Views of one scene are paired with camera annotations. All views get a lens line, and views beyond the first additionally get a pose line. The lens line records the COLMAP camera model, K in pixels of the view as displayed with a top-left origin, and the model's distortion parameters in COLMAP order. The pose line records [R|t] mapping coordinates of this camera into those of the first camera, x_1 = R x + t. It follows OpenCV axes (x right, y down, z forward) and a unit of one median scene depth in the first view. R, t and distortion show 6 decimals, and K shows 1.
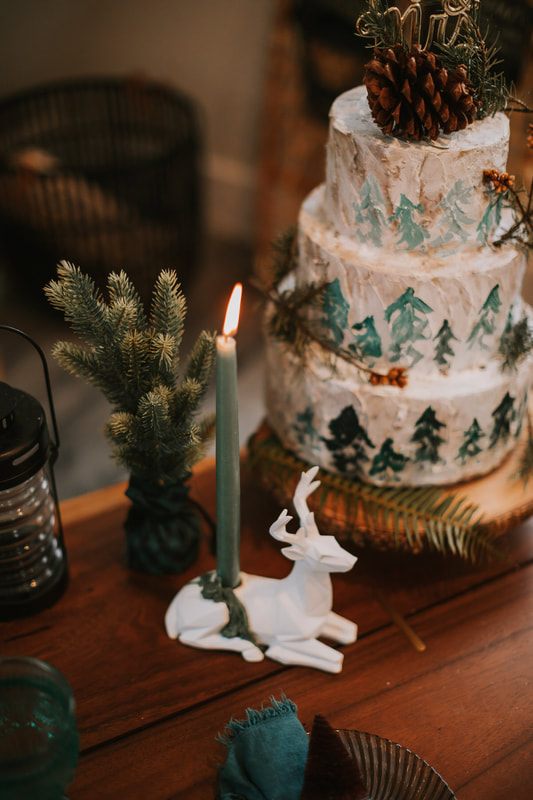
lens RADIAL K [[1279.1, 0, 266.5], [0, 1279.1, 400.0], [0, 0, 1]] dist [-0.197436, 0.510912]
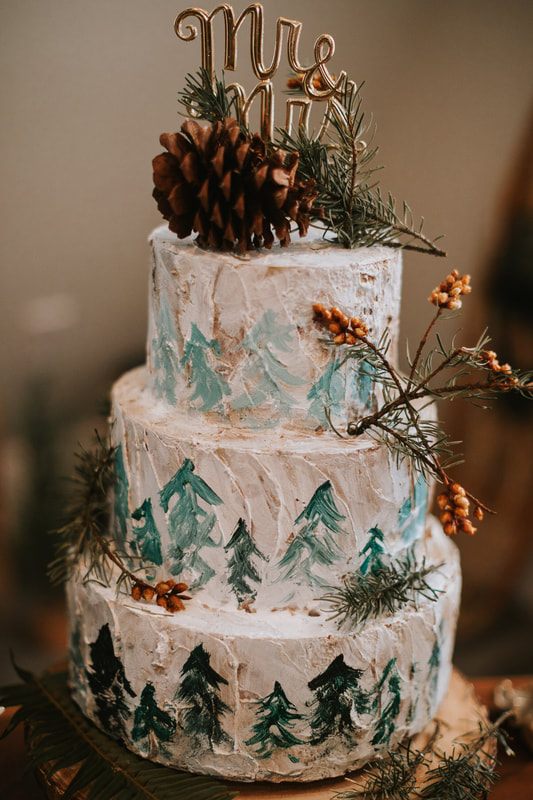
lens RADIAL K [[1279.1, 0, 266.5], [0, 1279.1, 400.0], [0, 0, 1]] dist [-0.197436, 0.510912]
pose [[0.924985, 0.126810, -0.358220, 0.384687], [-0.229198, 0.938083, -0.259748, 0.049973], [0.303101, 0.322366, 0.896778, 0.372412]]
